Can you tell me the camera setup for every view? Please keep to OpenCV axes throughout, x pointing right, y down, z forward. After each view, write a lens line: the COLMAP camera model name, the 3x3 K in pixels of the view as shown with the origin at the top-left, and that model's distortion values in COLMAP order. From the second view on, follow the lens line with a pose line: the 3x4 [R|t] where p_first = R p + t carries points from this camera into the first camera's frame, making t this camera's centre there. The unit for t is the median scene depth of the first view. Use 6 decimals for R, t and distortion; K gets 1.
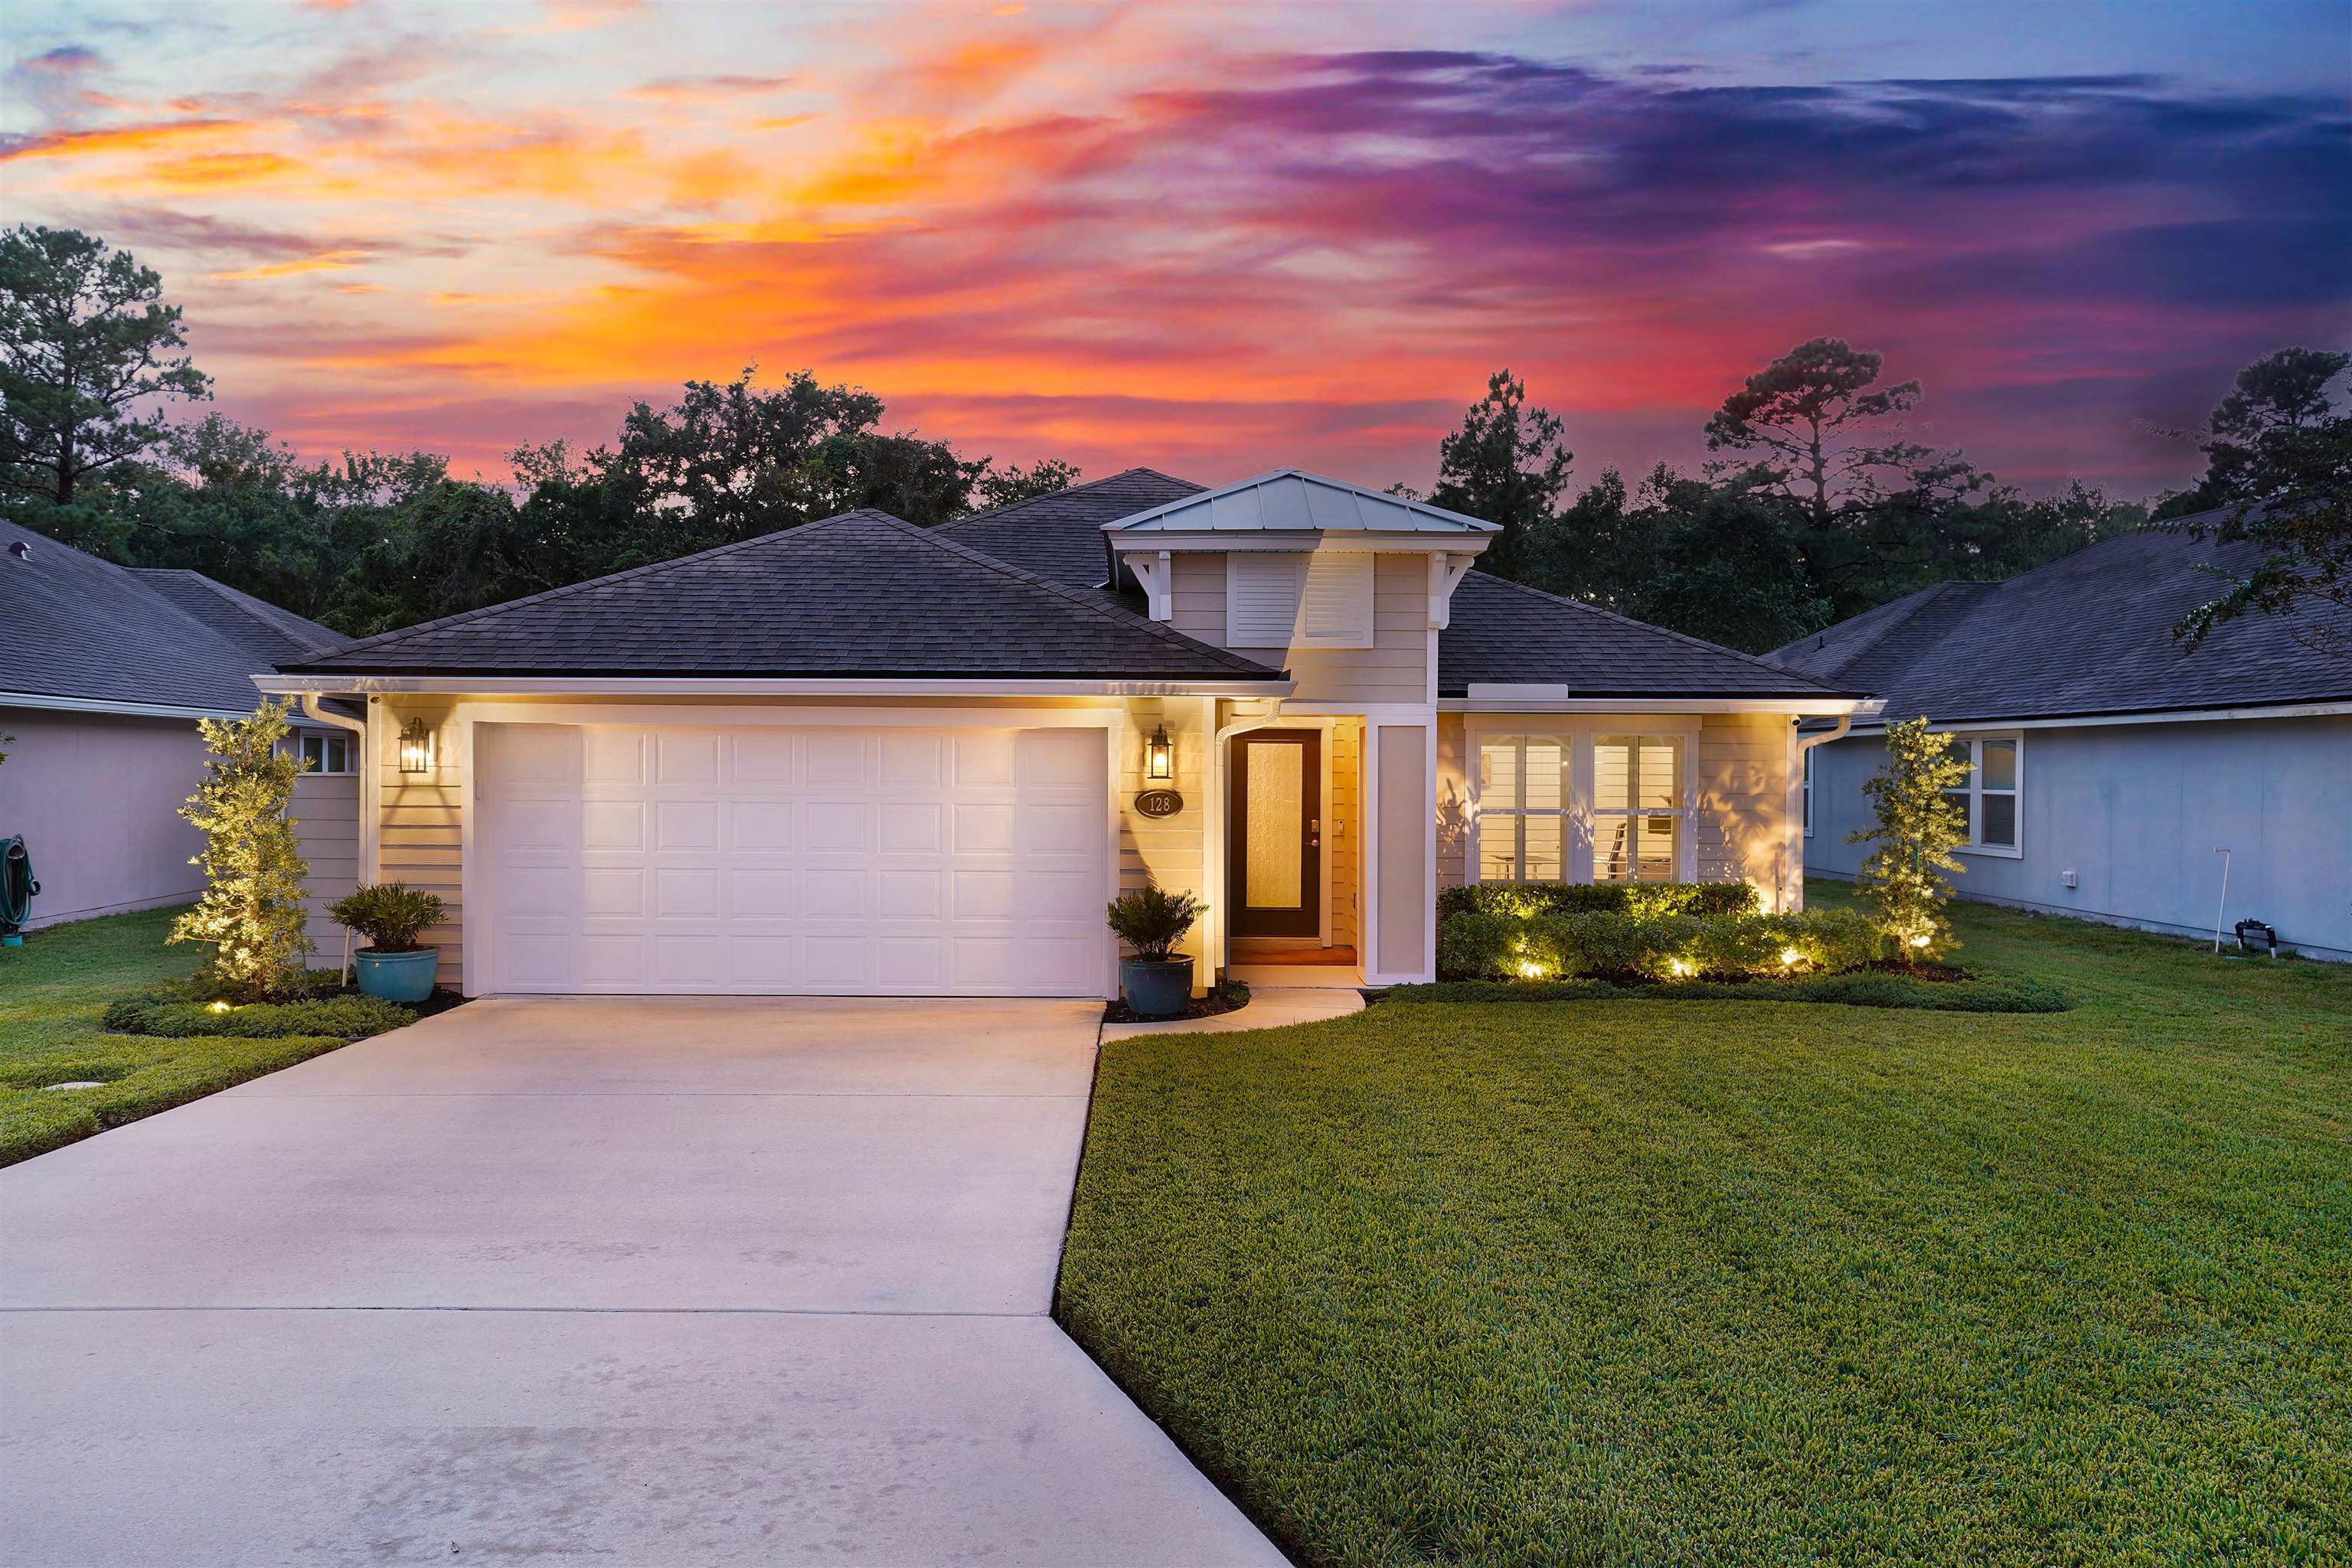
lens RADIAL K [[1456.0, 0, 1176.0], [0, 1456.0, 784.0], [0, 0, 1]] dist [0.004015, 0.000621]
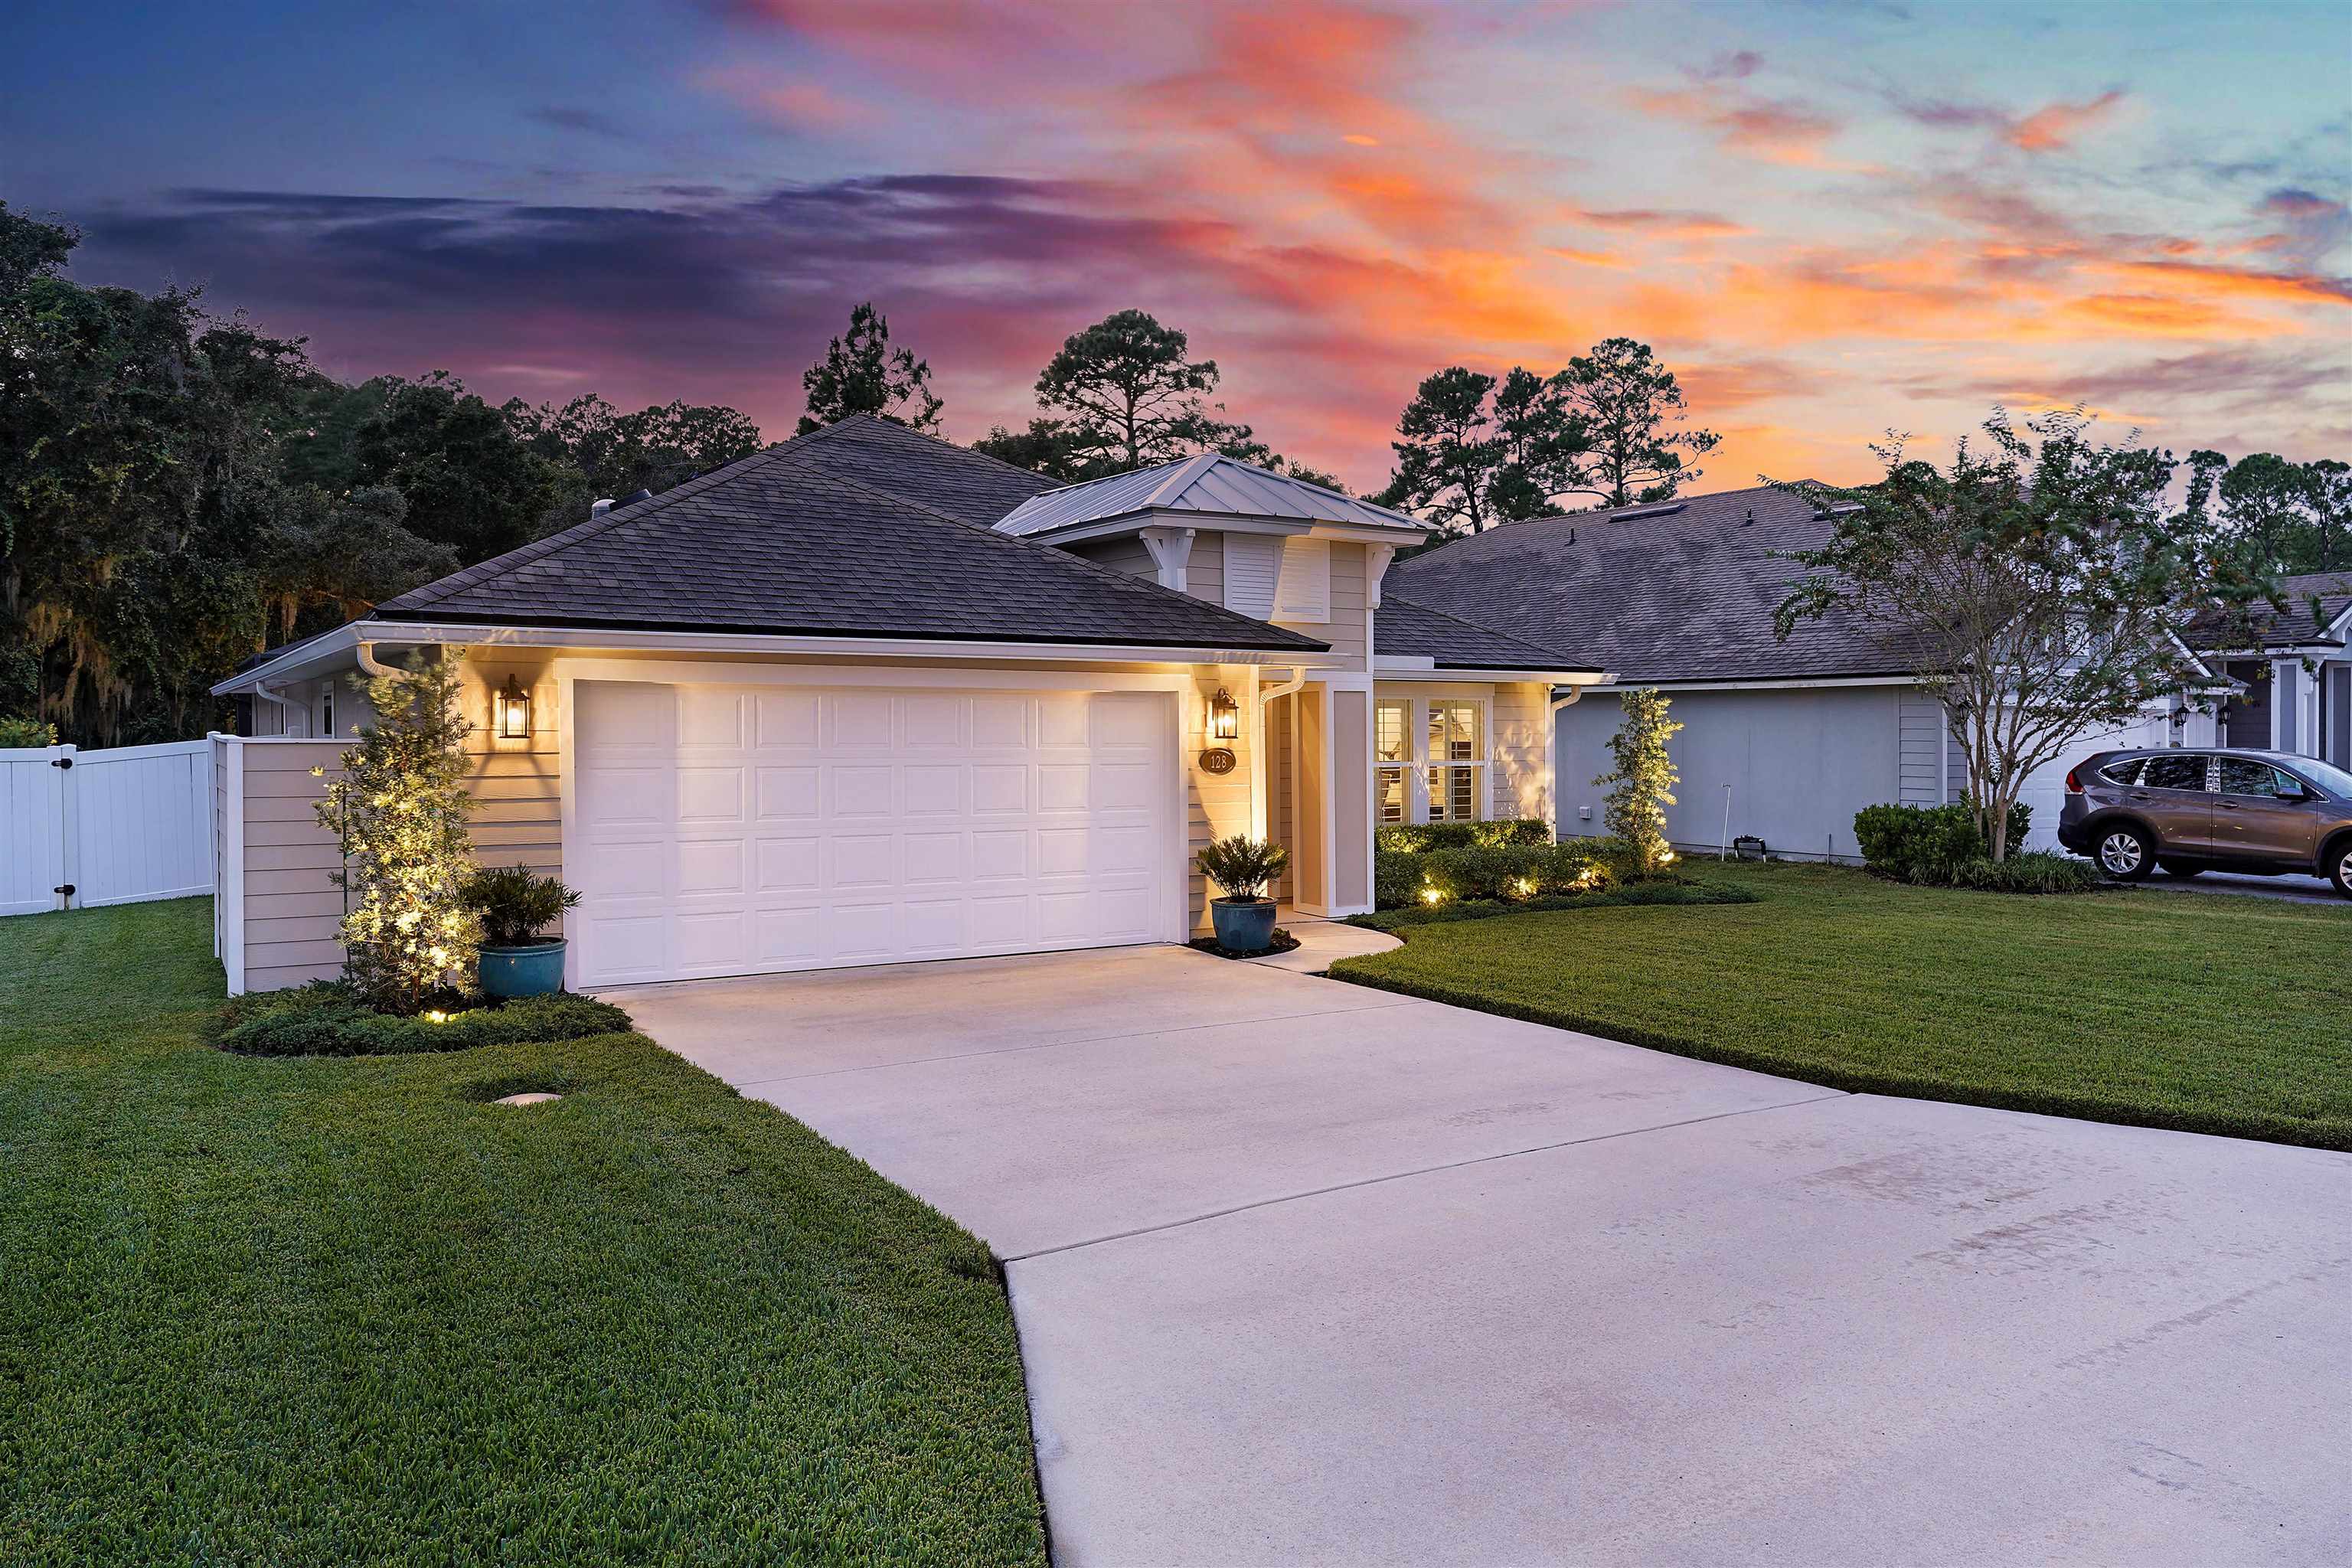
lens RADIAL K [[1639.7, 0, 1177.1], [0, 1639.7, 737.7], [0, 0, 1]] dist [0.023172, -0.000331]
pose [[0.849140, -0.007305, 0.528117, -0.671991], [0.009159, 0.999958, -0.000895, -0.003309], [-0.528088, 0.005597, 0.849171, -0.033310]]
